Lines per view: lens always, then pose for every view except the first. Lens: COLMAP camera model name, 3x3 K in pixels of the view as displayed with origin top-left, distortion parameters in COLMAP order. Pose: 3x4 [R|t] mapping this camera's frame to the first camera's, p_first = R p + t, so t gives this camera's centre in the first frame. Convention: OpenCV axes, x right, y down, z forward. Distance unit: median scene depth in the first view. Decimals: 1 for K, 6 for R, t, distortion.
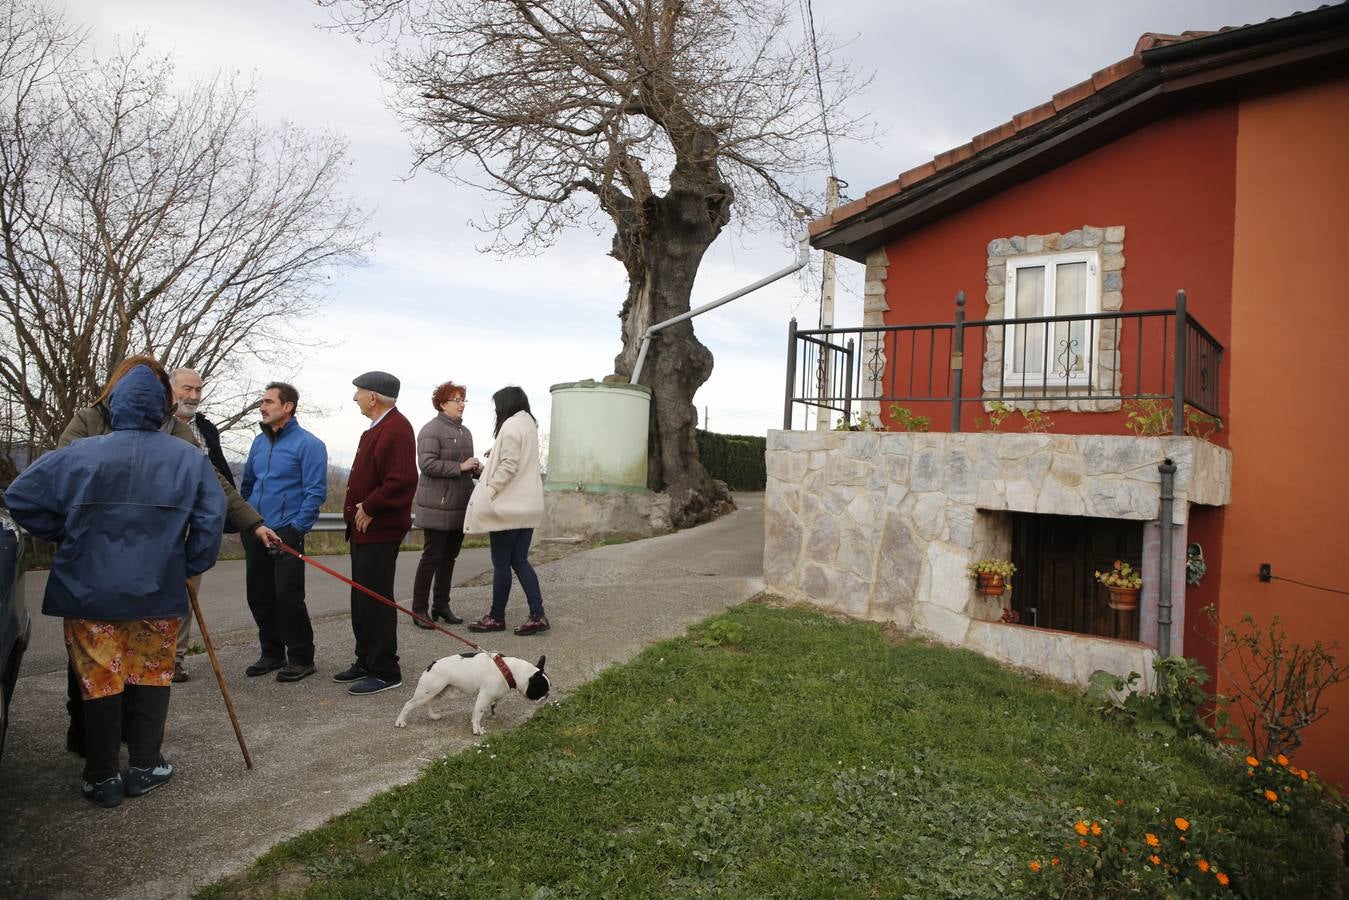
lens RADIAL K [[931.3, 0, 674.2], [0, 931.3, 439.5], [0, 0, 1]] dist [-0.109437, 0.100202]
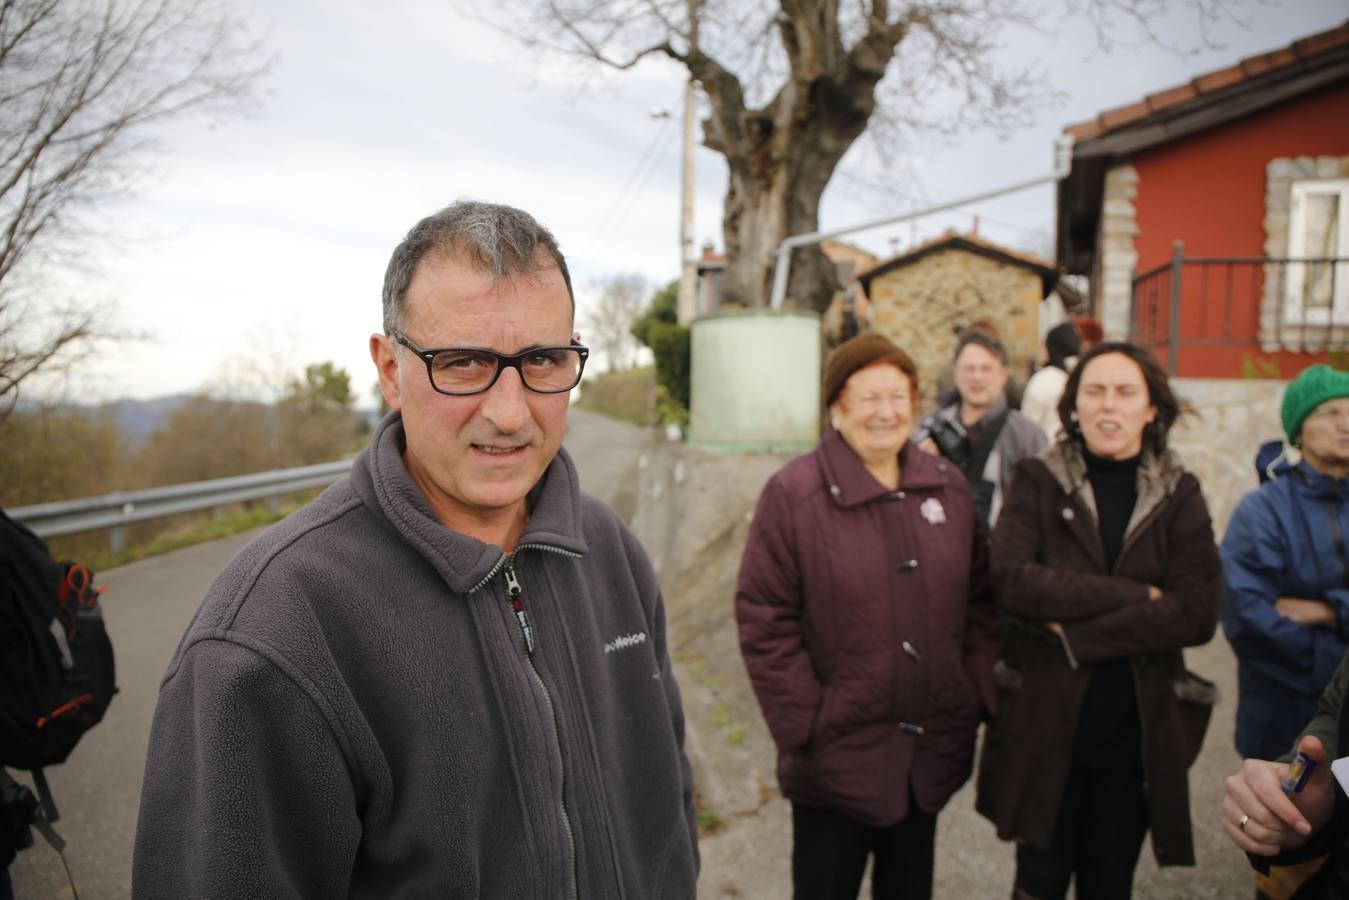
lens RADIAL K [[931.3, 0, 674.2], [0, 931.3, 439.5], [0, 0, 1]] dist [-0.109437, 0.100202]
pose [[0.927006, -0.047325, 0.372050, -0.652715], [0.011334, 0.995089, 0.098336, -0.045326], [-0.374876, -0.086941, 0.922989, 0.443305]]
